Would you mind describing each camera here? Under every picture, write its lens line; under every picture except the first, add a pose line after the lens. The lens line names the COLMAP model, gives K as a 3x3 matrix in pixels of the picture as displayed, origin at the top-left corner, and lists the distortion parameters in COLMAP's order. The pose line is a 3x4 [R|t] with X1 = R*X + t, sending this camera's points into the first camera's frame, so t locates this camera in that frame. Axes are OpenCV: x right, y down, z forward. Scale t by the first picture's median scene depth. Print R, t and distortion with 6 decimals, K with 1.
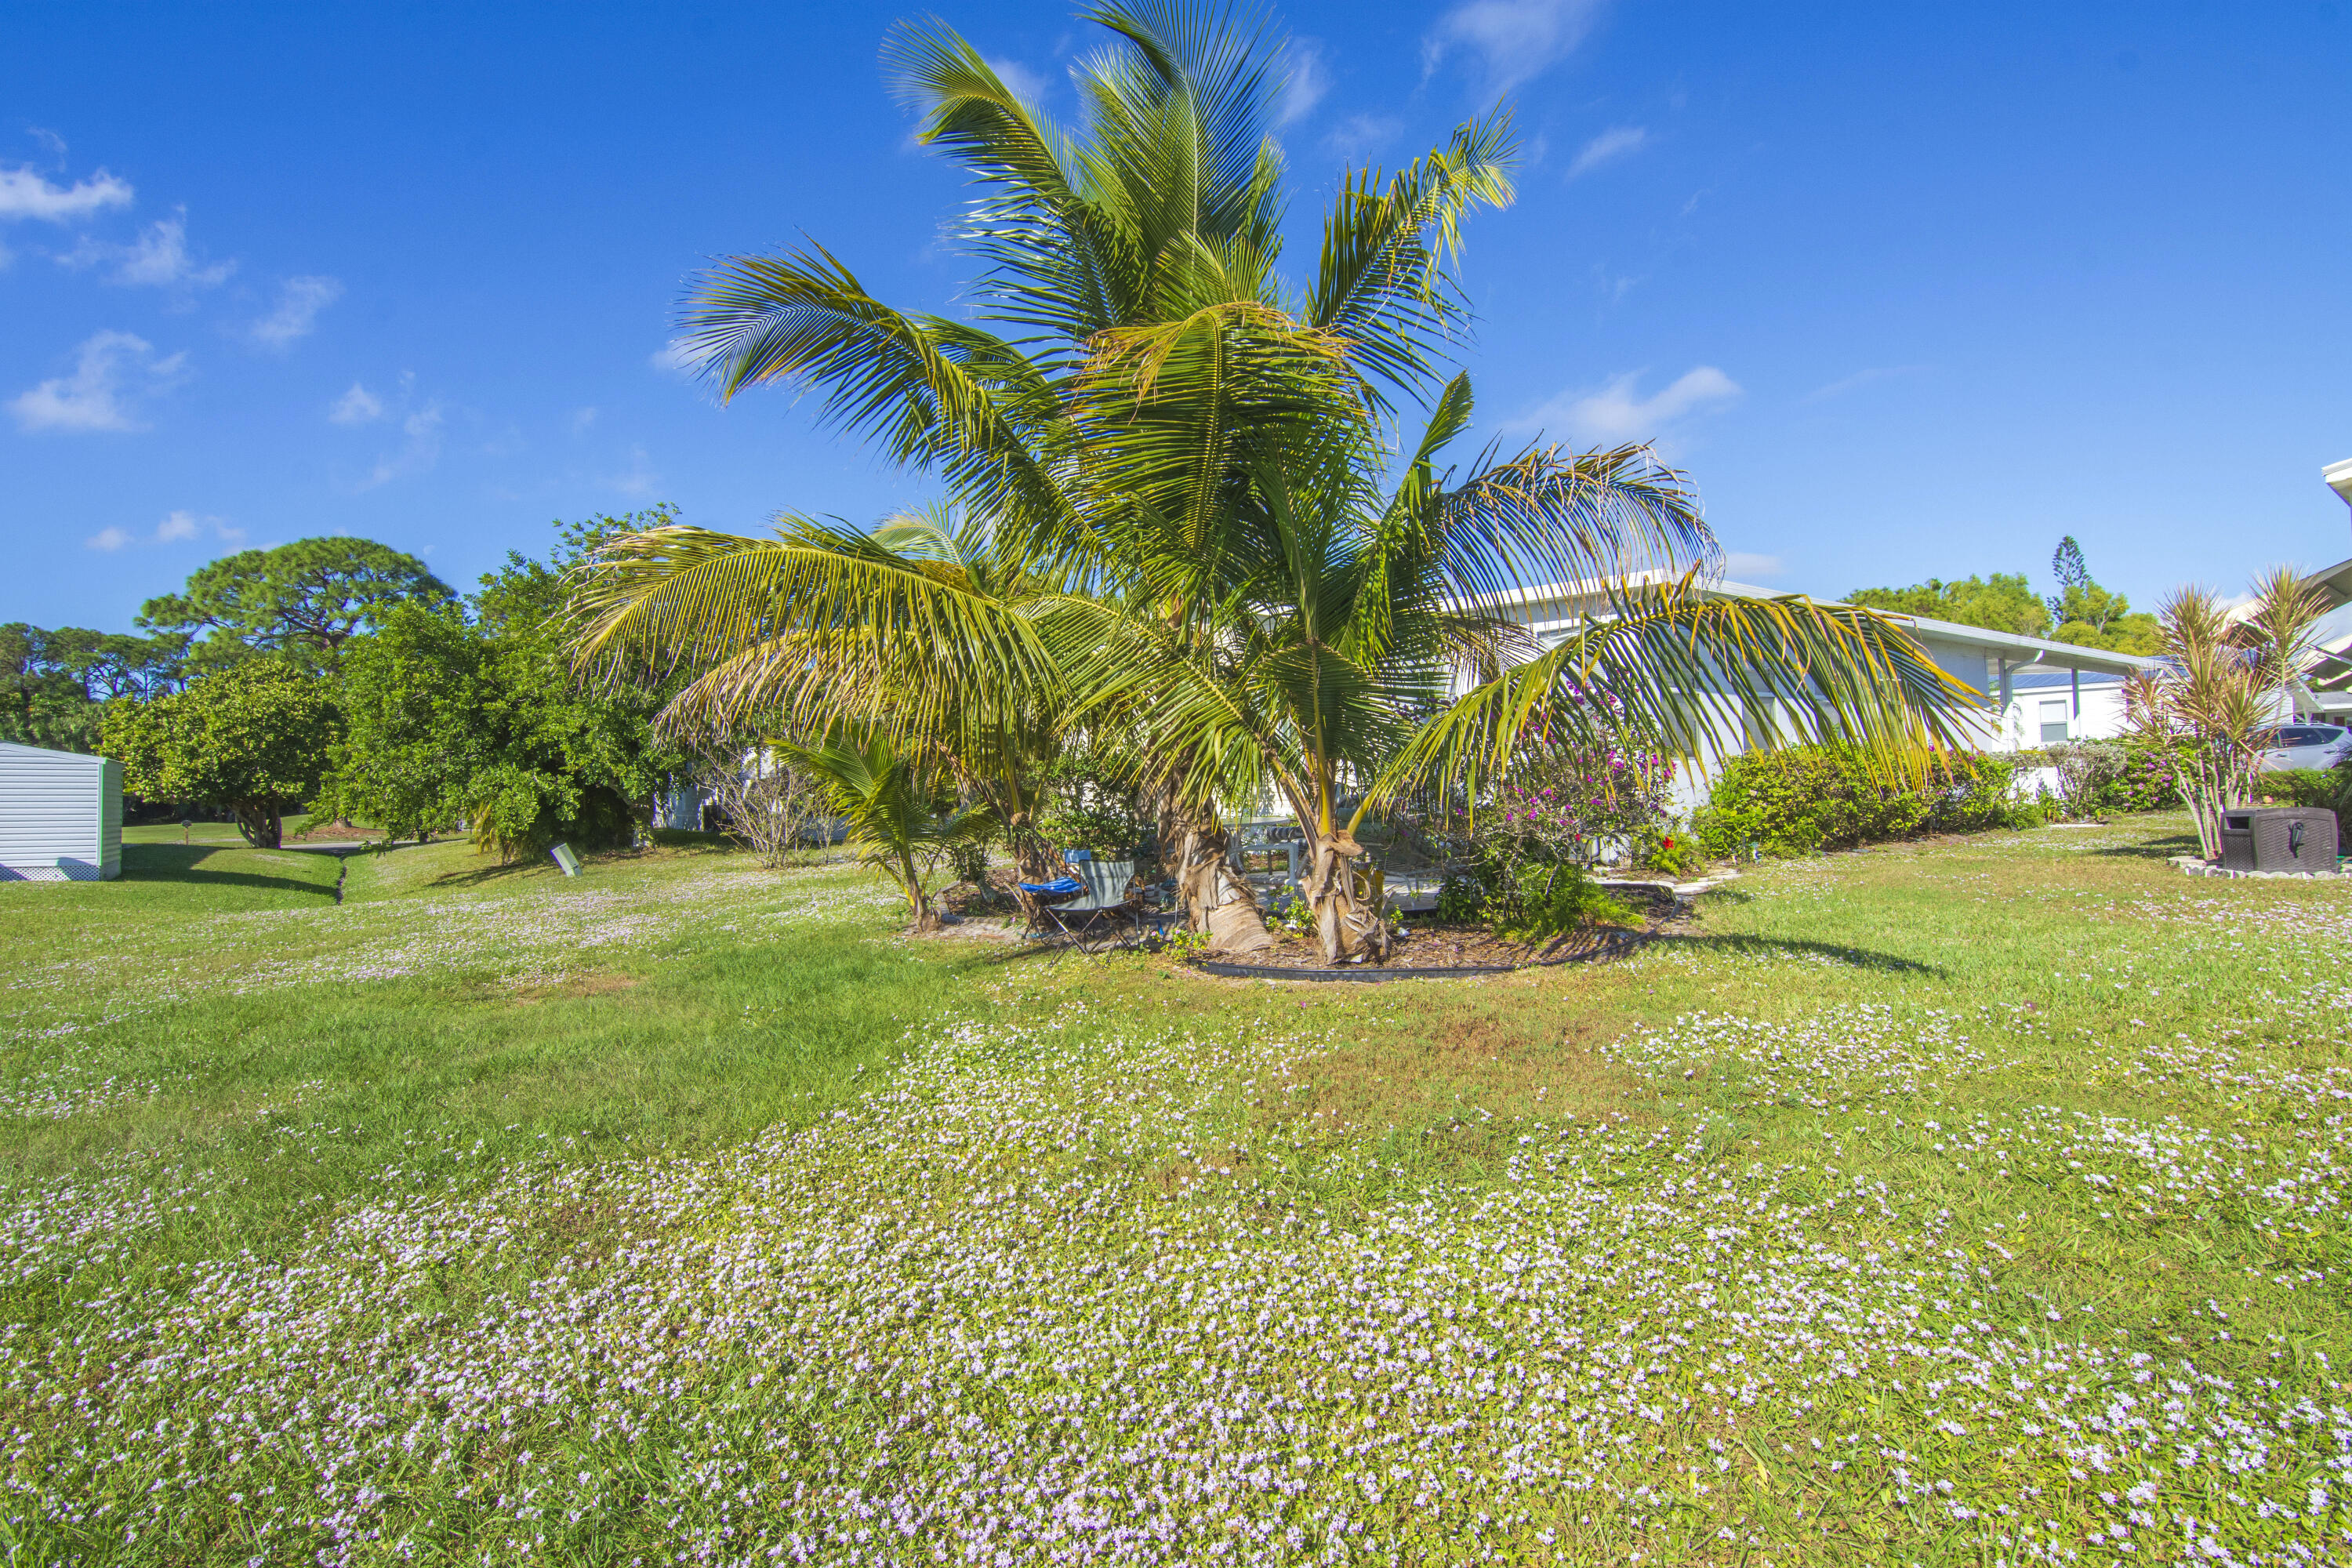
lens RADIAL K [[1097.5, 0, 1174.1], [0, 1097.5, 781.1], [0, 0, 1]] dist [-0.018238, -0.000635]
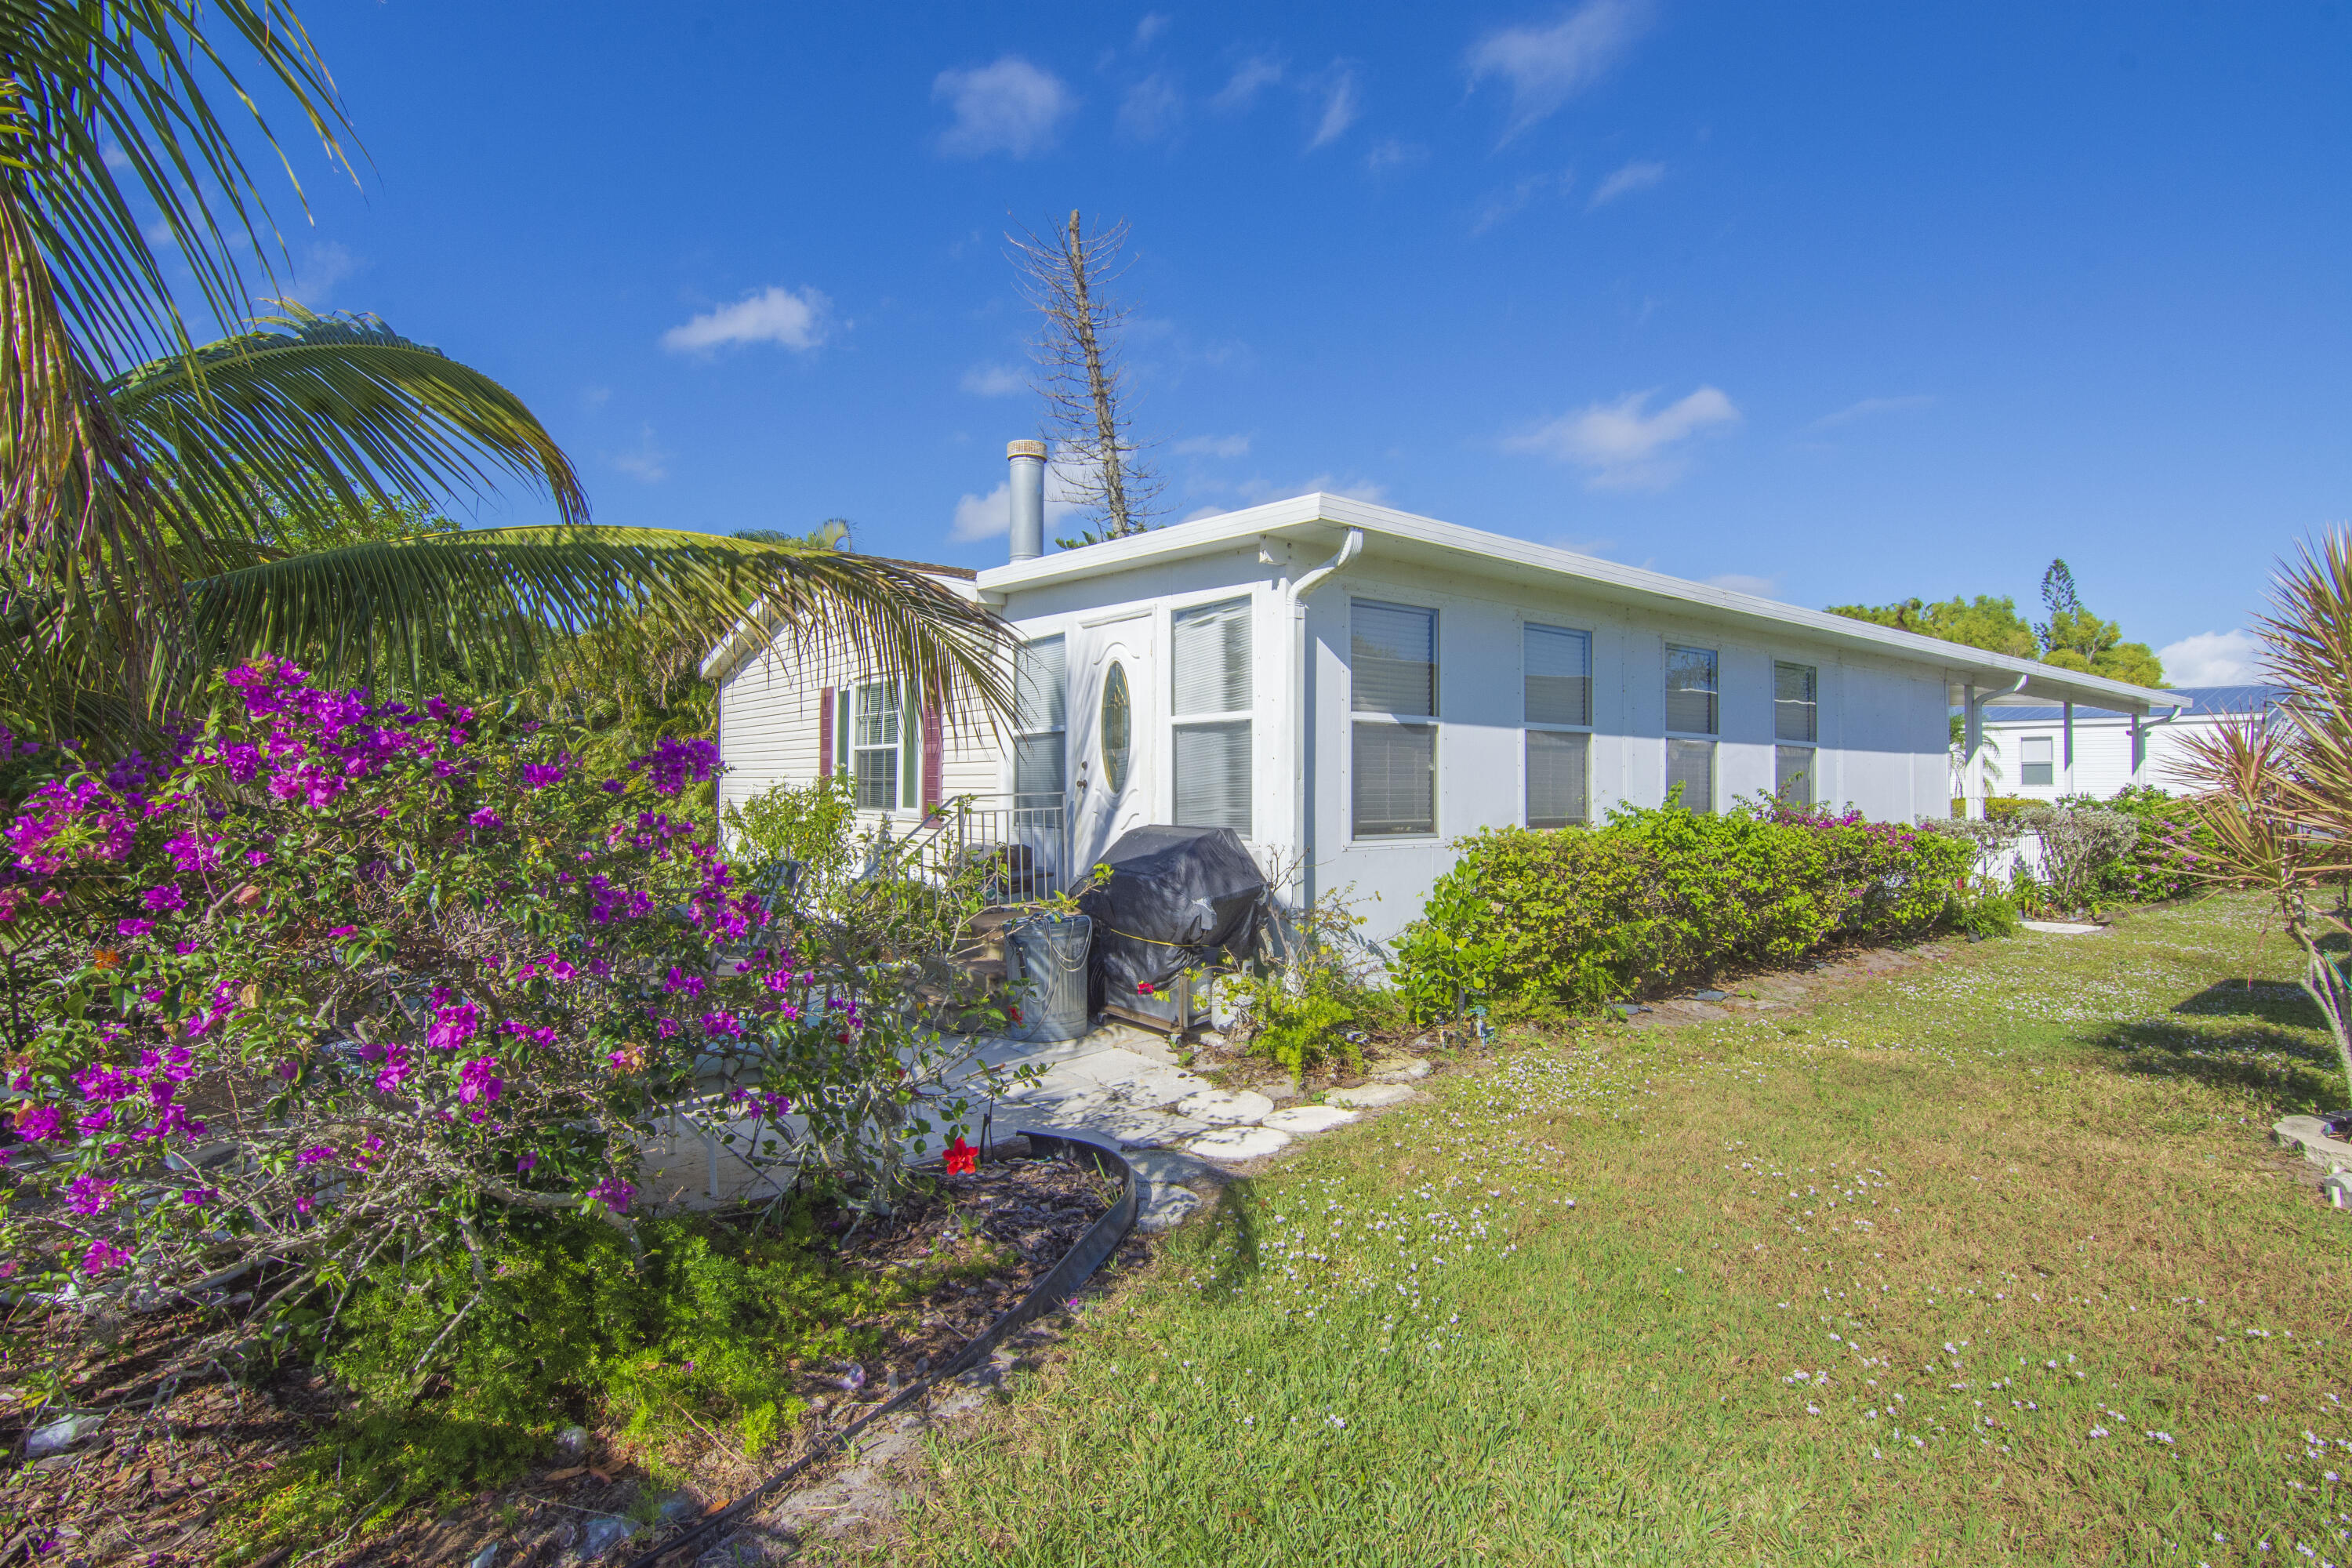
lens RADIAL K [[1097.5, 0, 1176.5], [0, 1097.5, 782.8], [0, 0, 1]] dist [-0.018238, -0.000635]
pose [[0.999386, 0.032886, 0.012068, 0.231049], [-0.032899, 0.999458, 0.000882, -0.031074], [-0.012033, -0.001279, 0.999927, 0.286382]]
